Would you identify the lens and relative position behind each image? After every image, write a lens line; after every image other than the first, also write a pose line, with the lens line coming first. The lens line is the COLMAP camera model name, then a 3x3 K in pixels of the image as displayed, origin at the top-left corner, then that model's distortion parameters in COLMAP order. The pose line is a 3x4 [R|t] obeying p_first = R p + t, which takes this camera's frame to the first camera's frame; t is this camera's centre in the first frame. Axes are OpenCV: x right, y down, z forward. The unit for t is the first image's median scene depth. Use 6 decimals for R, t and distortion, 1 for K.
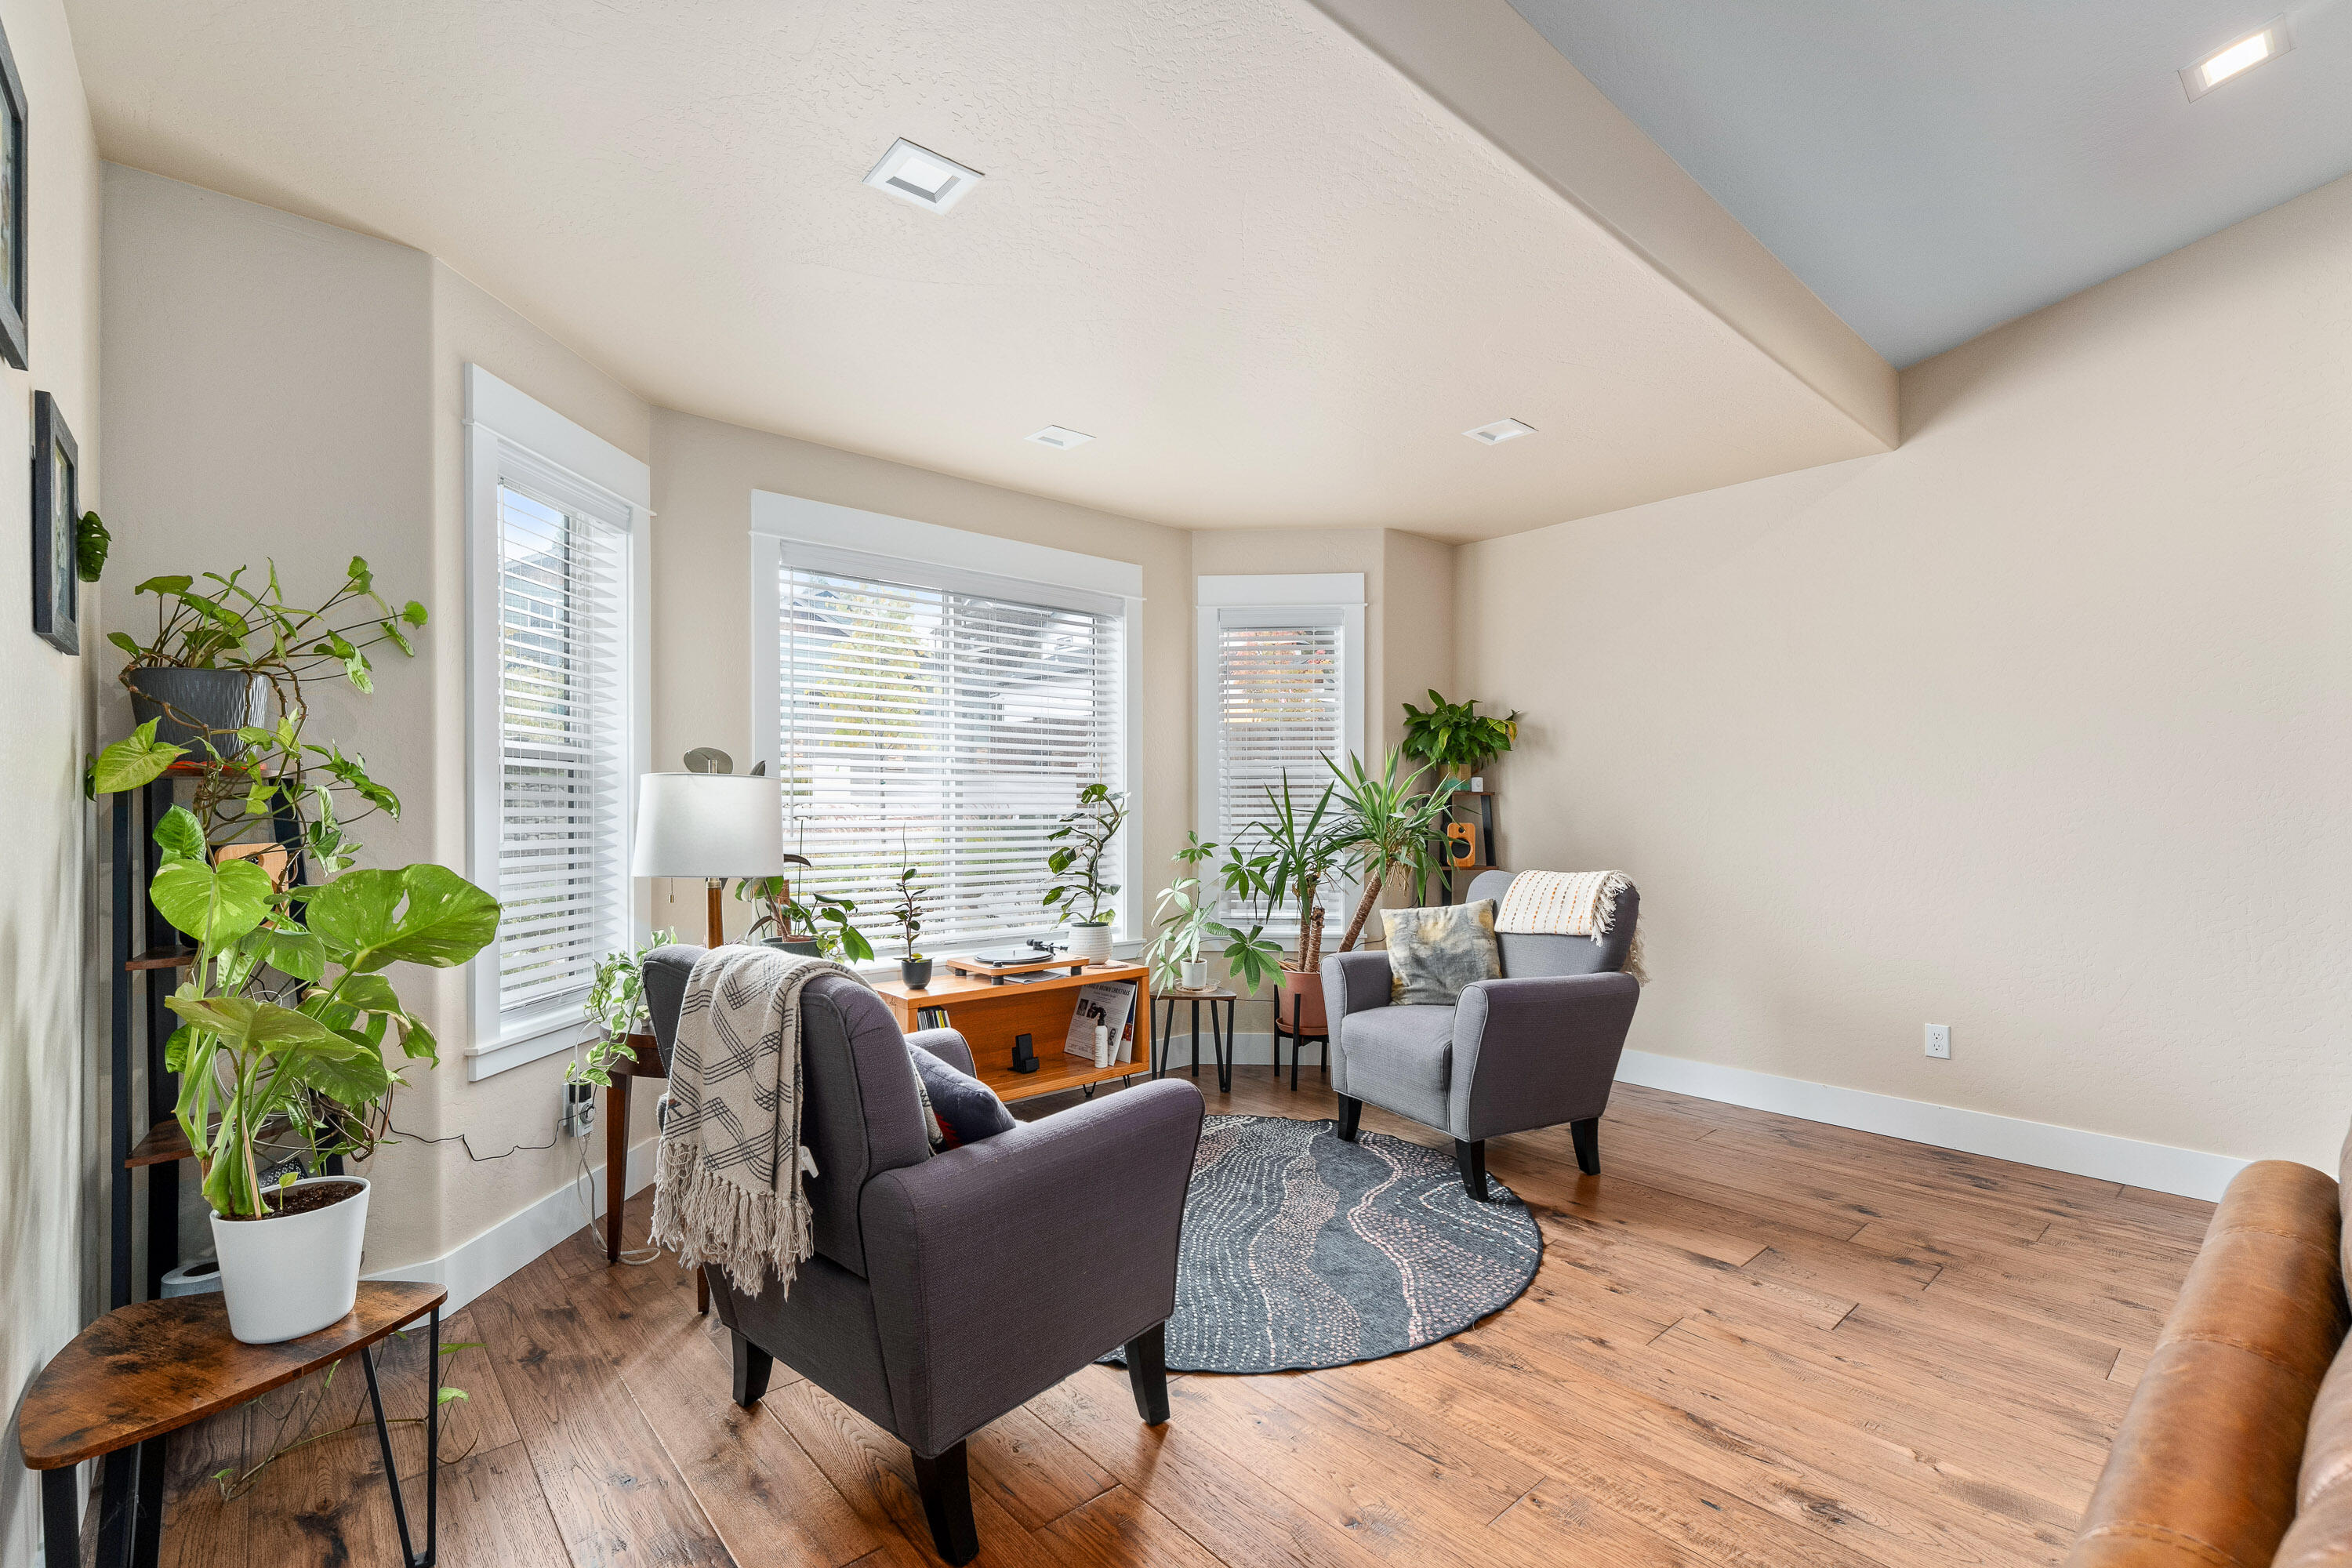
lens RADIAL K [[1039.7, 0, 1169.2], [0, 1039.7, 816.5], [0, 0, 1]] dist [0.000891, 0.000100]
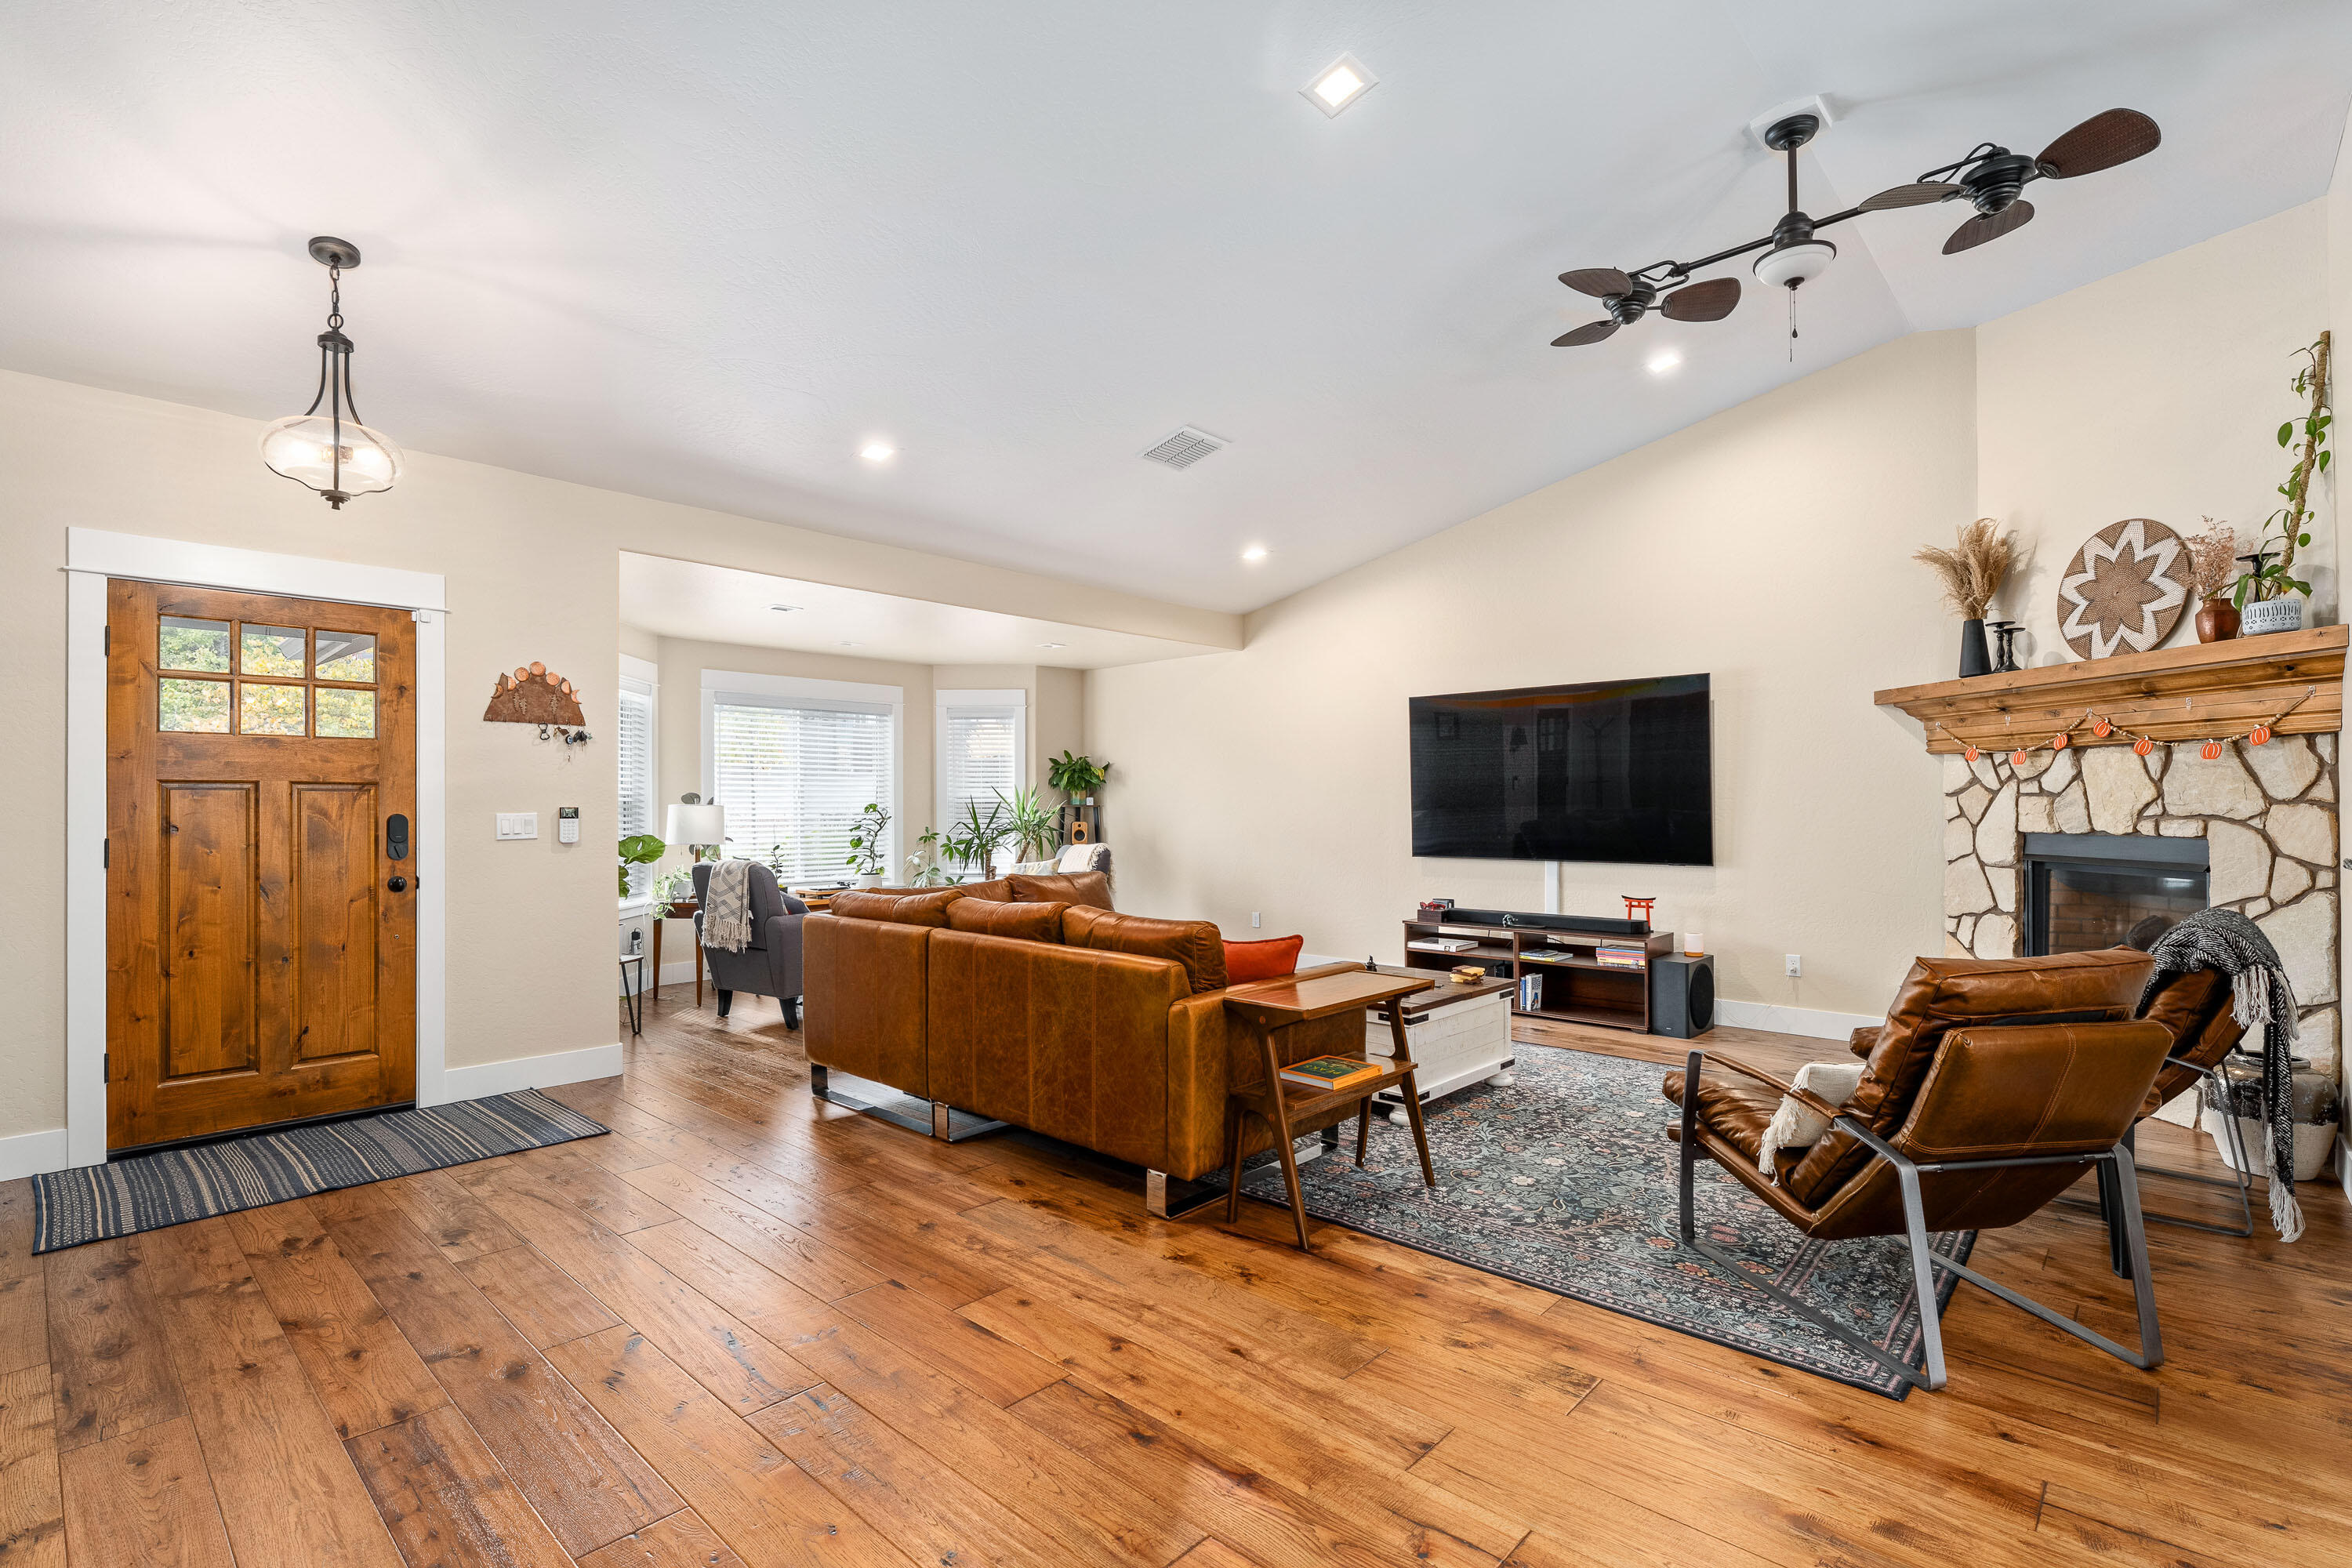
lens RADIAL K [[1082.7, 0, 1172.5], [0, 1082.7, 798.8], [0, 0, 1]] dist [0.001086, 0.000097]
pose [[0.993945, -0.002217, 0.109853, 0.269869], [0.003884, 0.999881, -0.014959, -0.006730], [-0.109807, 0.015295, 0.993835, -1.119259]]
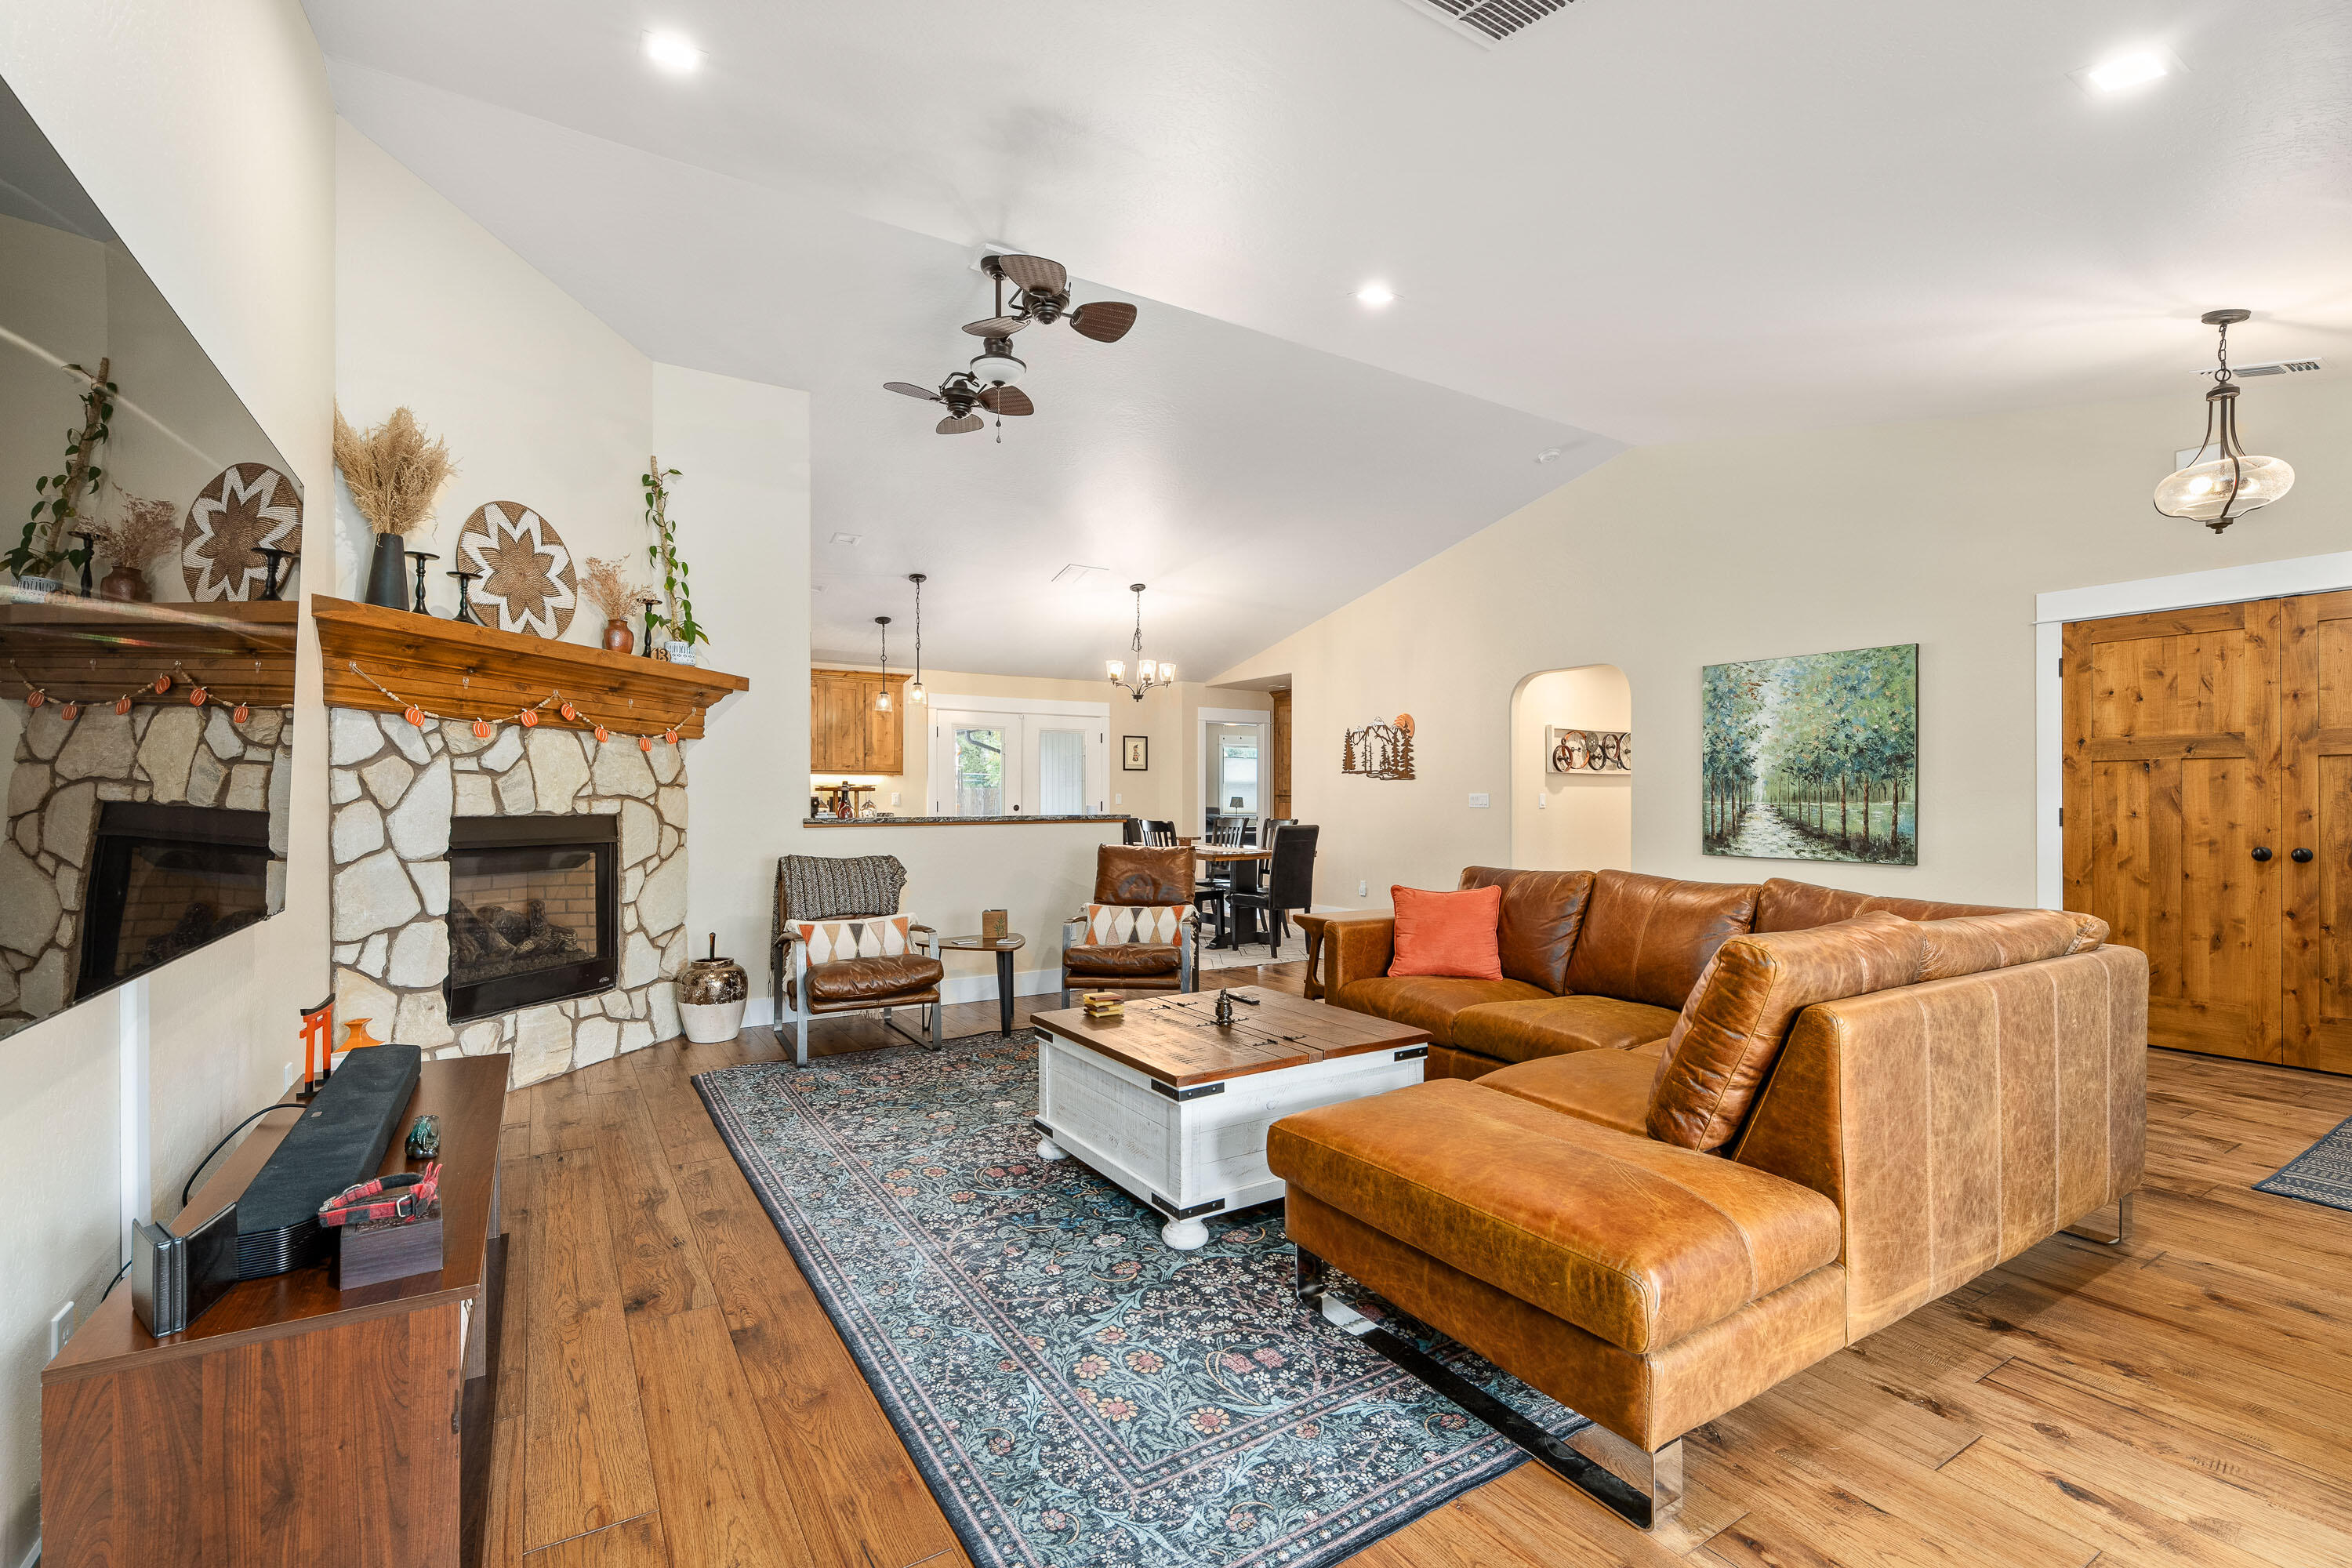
lens RADIAL K [[1039.7, 0, 1169.2], [0, 1039.7, 816.5], [0, 0, 1]] dist [0.000891, 0.000100]
pose [[-0.987263, -0.002348, 0.159080, 0.520782], [0.001583, 0.999697, 0.024575, -0.006732], [-0.159090, 0.024514, -0.986960, 0.799063]]
